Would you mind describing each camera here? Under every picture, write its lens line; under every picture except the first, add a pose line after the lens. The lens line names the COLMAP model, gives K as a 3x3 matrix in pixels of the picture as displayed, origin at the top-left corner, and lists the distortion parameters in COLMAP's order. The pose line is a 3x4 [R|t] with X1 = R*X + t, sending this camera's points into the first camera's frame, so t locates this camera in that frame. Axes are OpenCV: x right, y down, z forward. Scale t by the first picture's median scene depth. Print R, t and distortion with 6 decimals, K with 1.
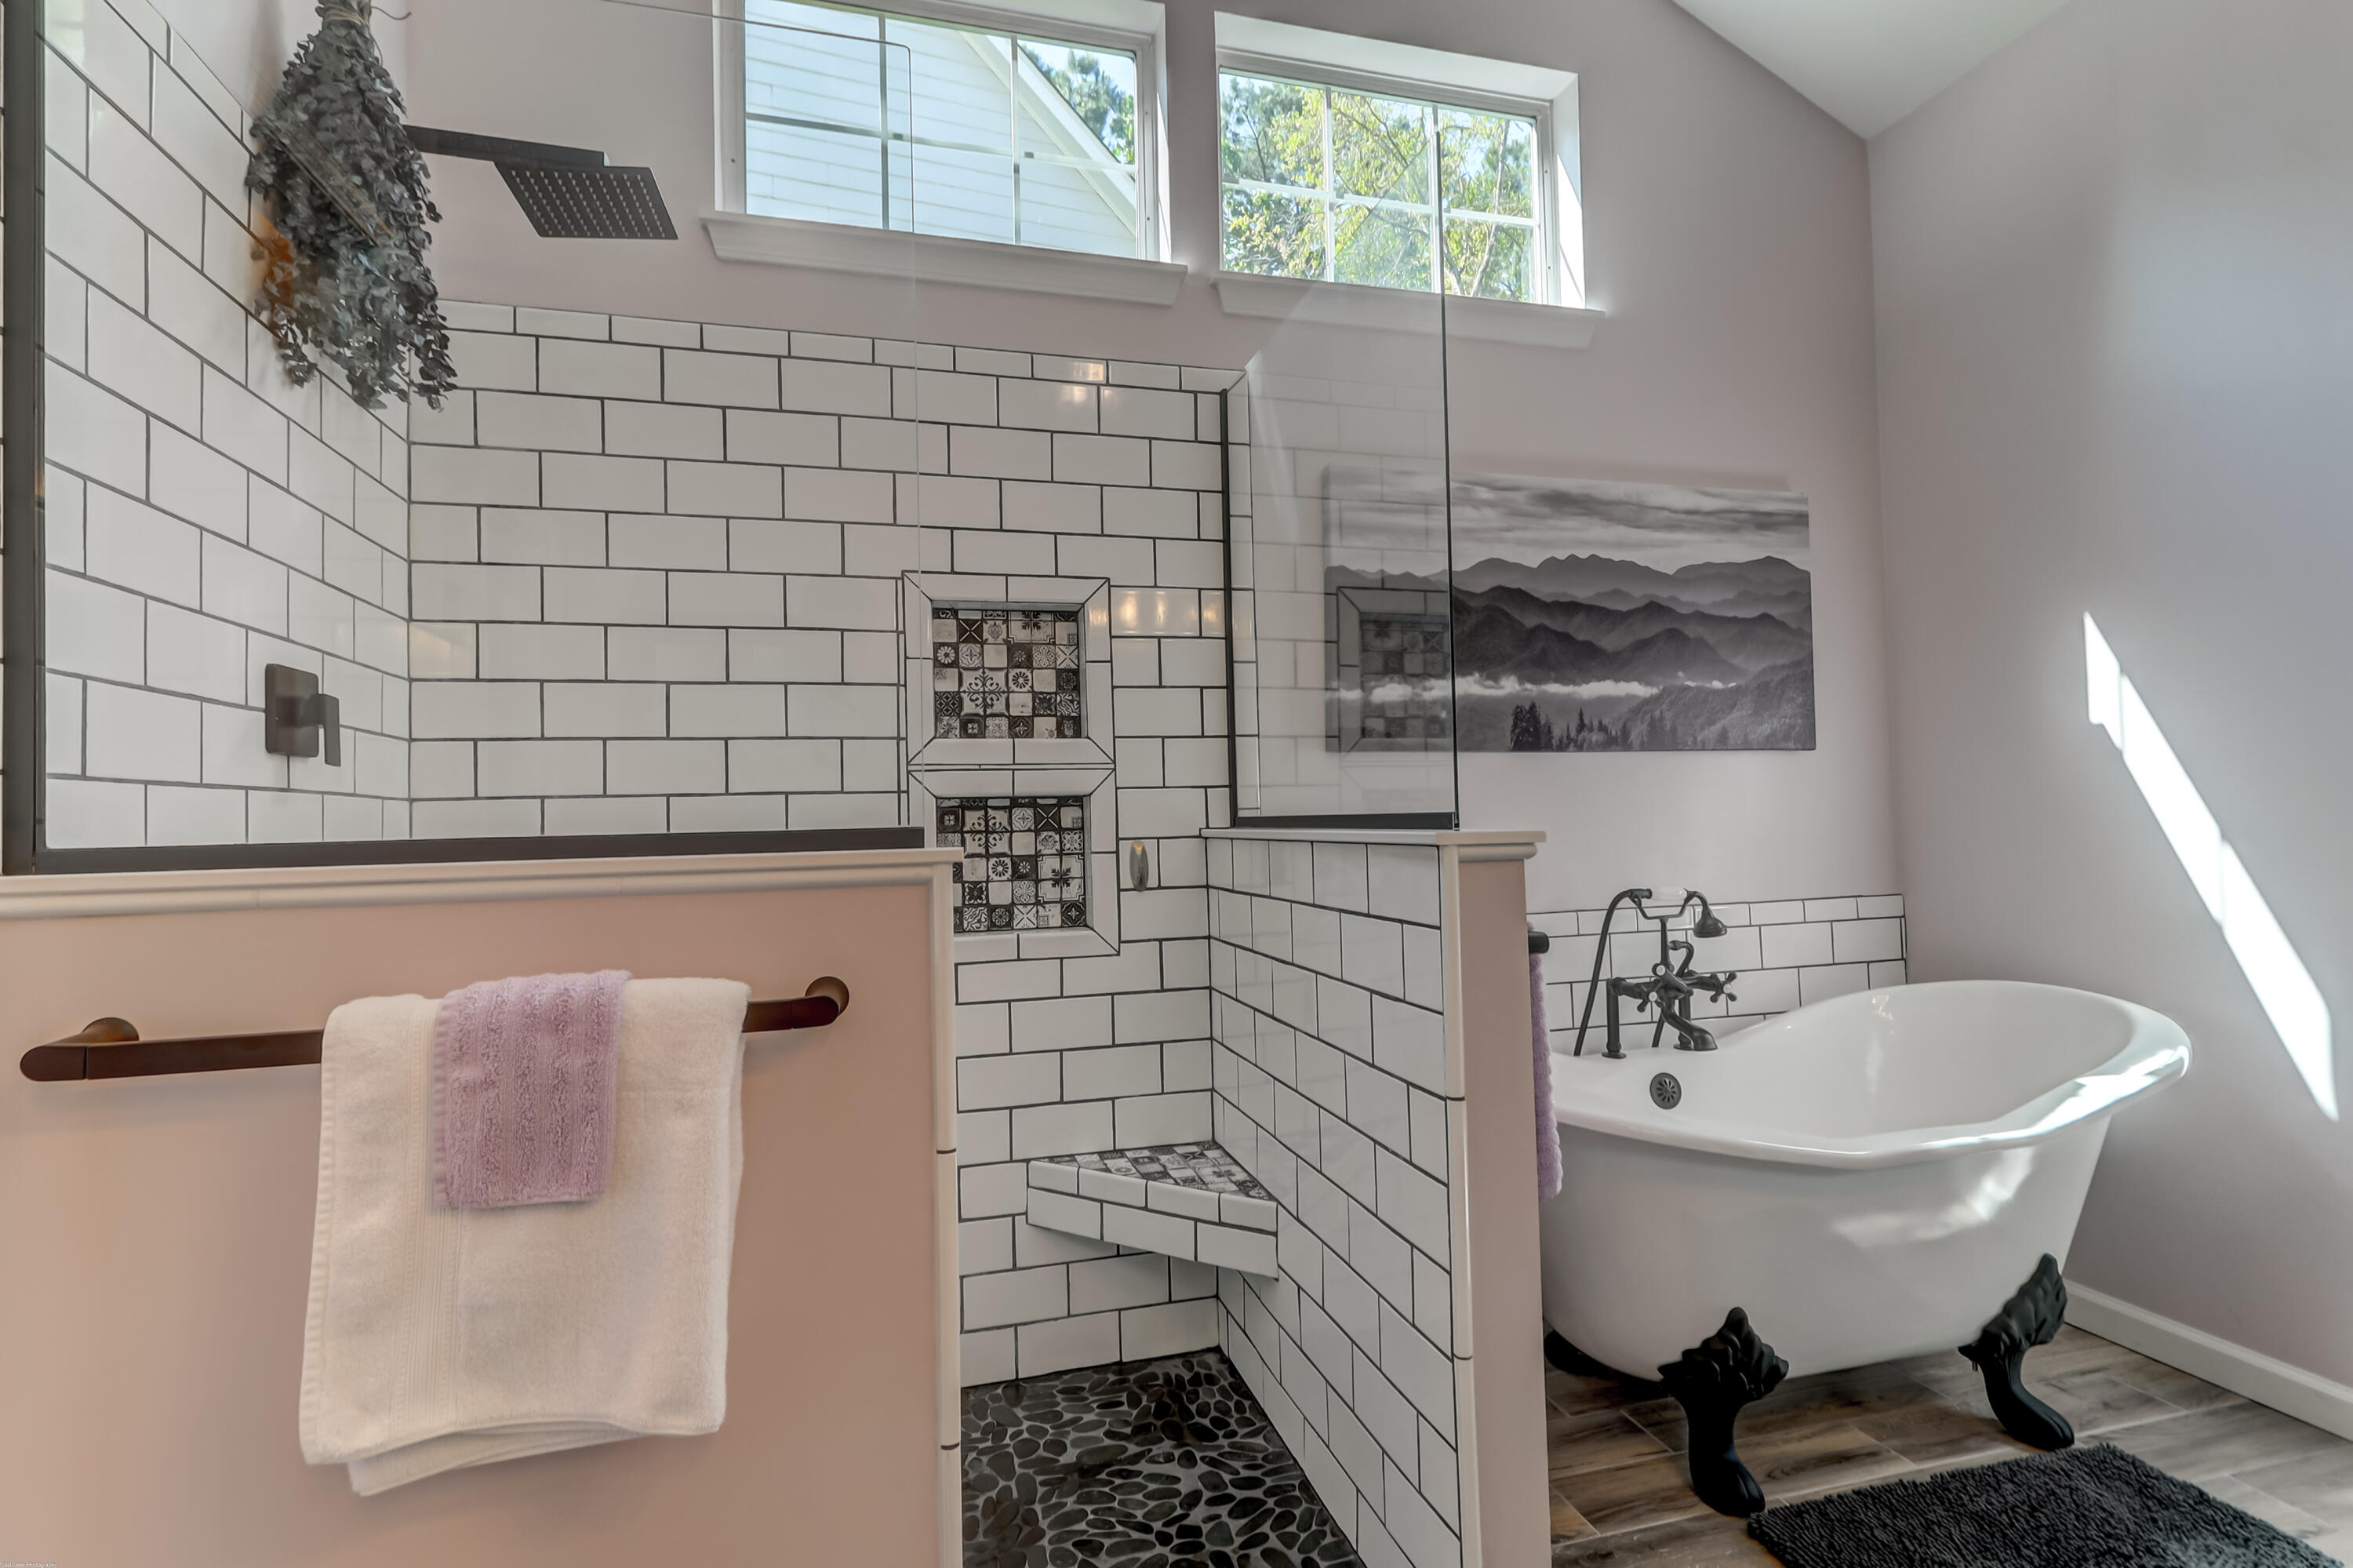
lens RADIAL K [[1122.9, 0, 1187.7], [0, 1122.9, 782.4], [0, 0, 1]] dist [0.009230, 0.000198]
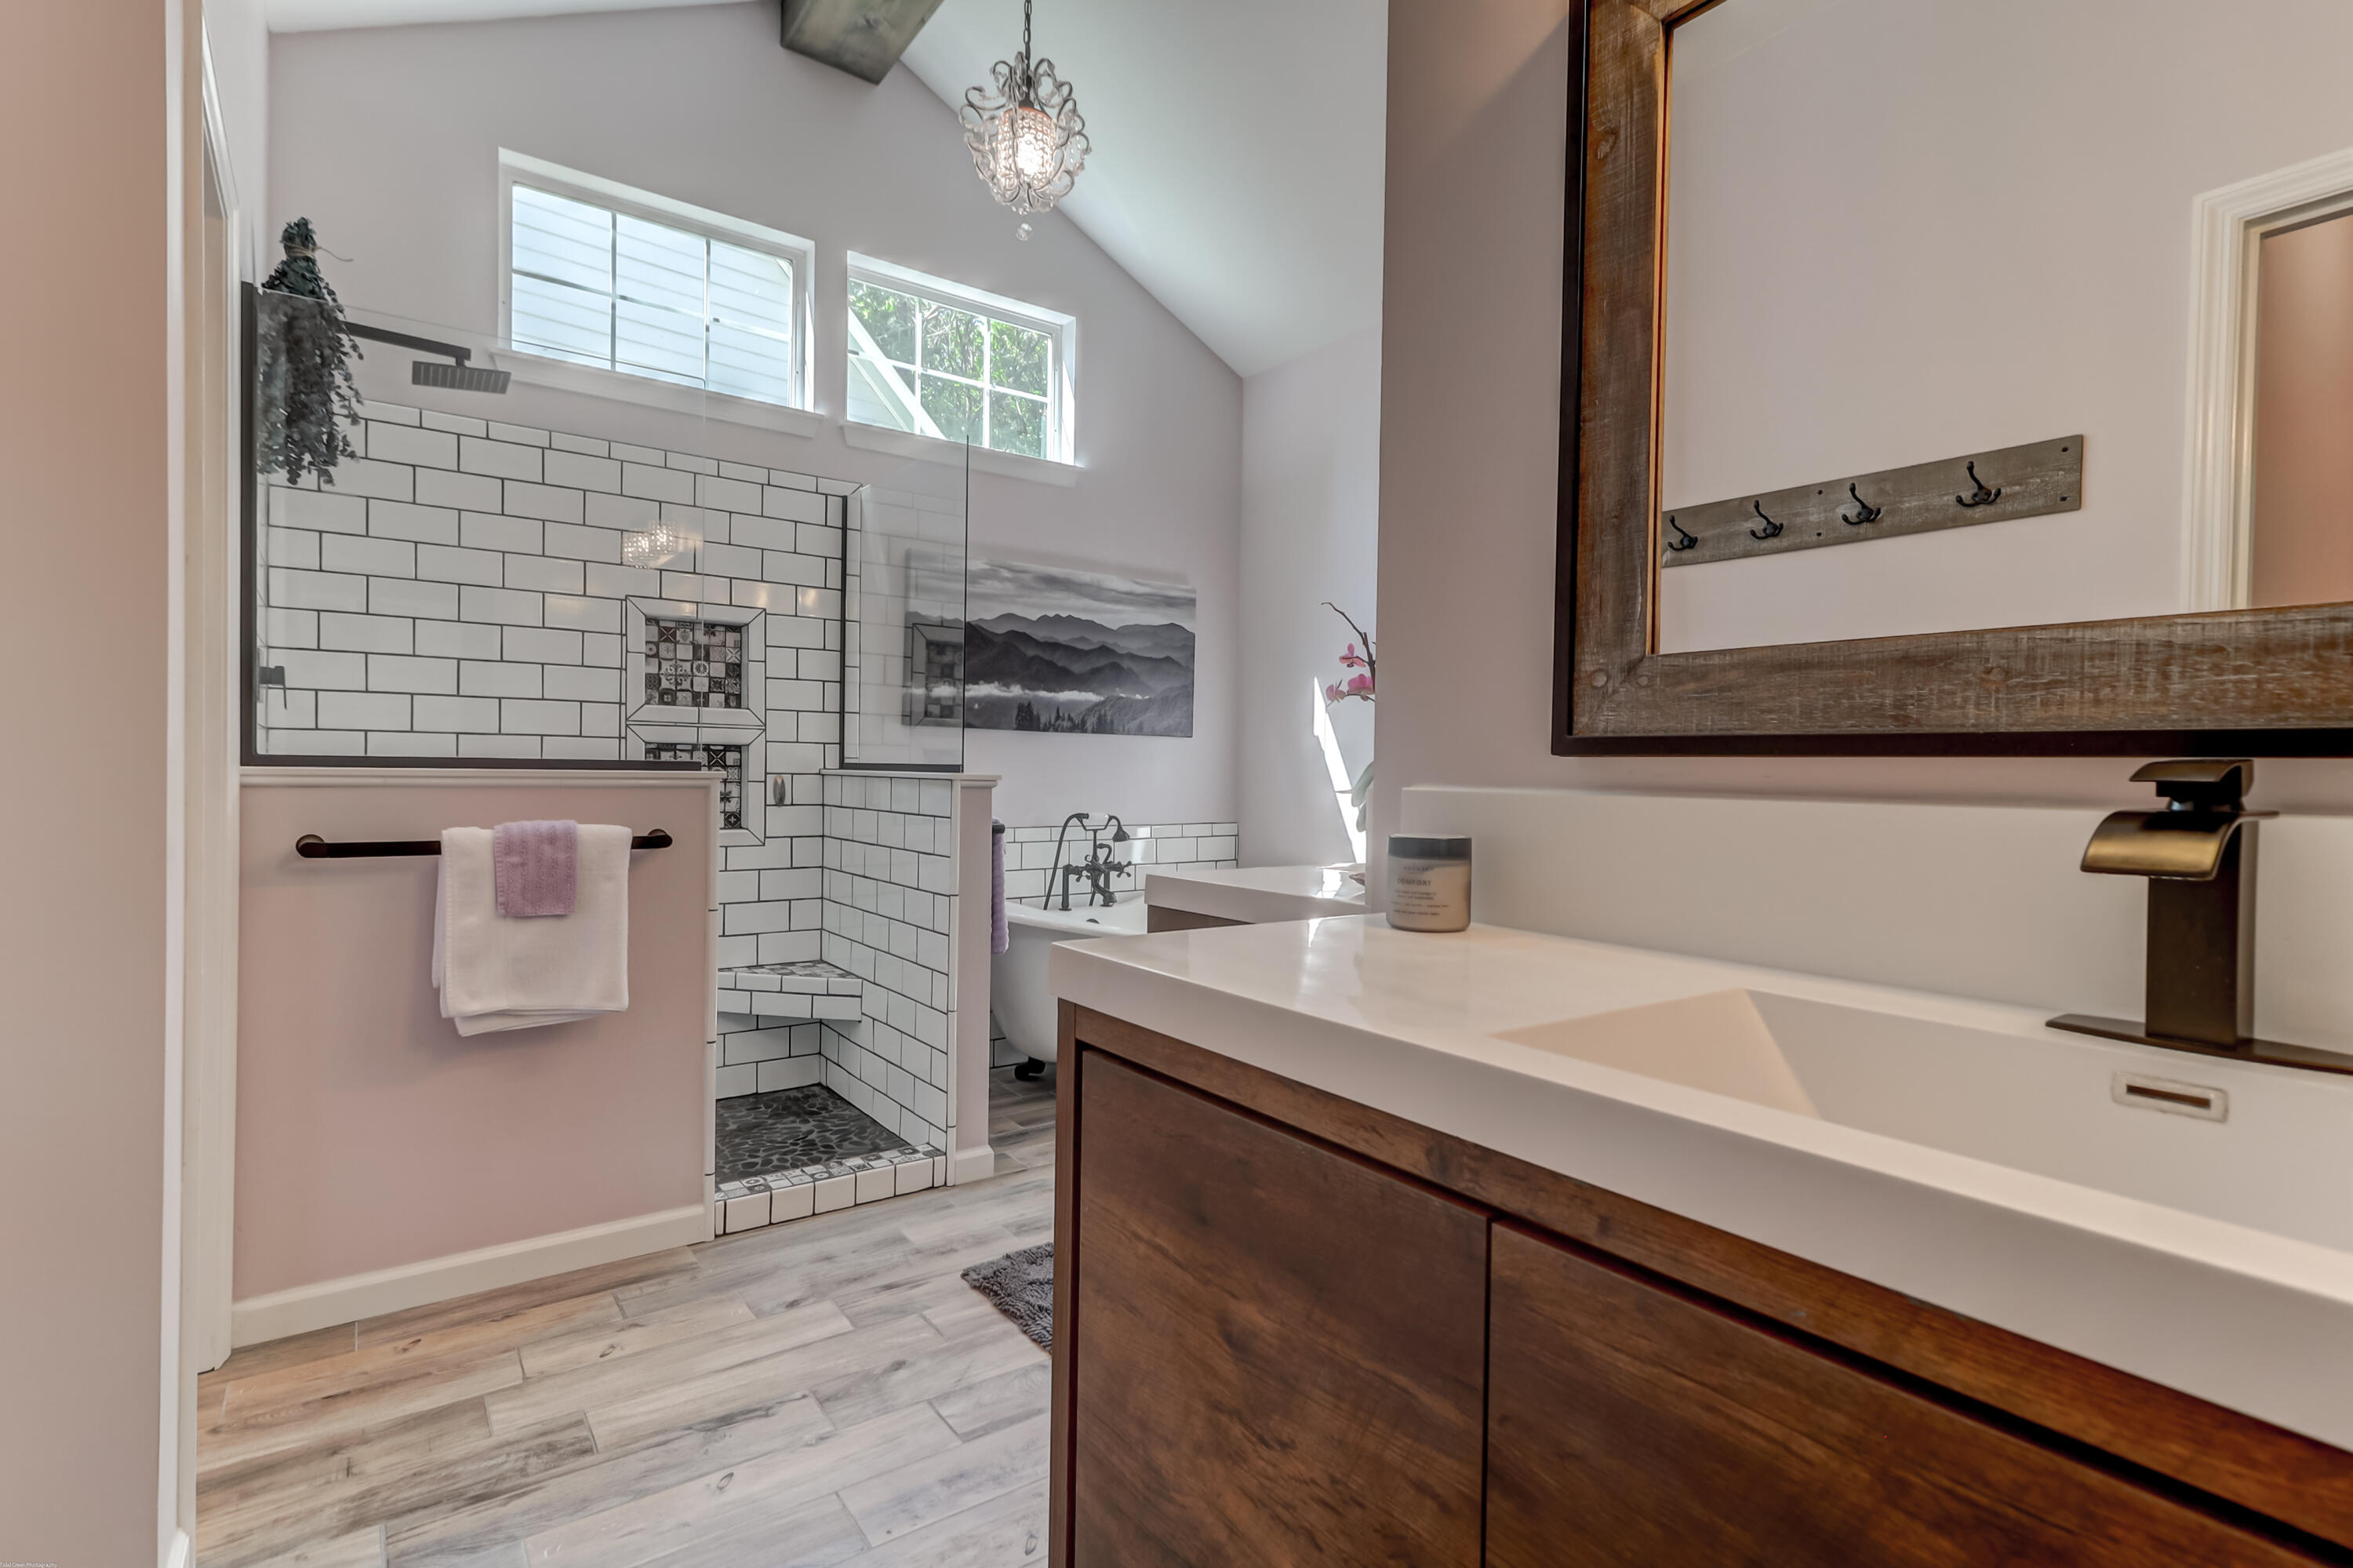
lens RADIAL K [[1122.9, 0, 1183.8], [0, 1122.9, 786.7], [0, 0, 1]] dist [0.009230, 0.000198]
pose [[0.932904, 0.033631, 0.358552, -0.078705], [-0.050321, 0.998036, 0.037317, -0.019906], [-0.356593, -0.052856, 0.932764, -0.691405]]
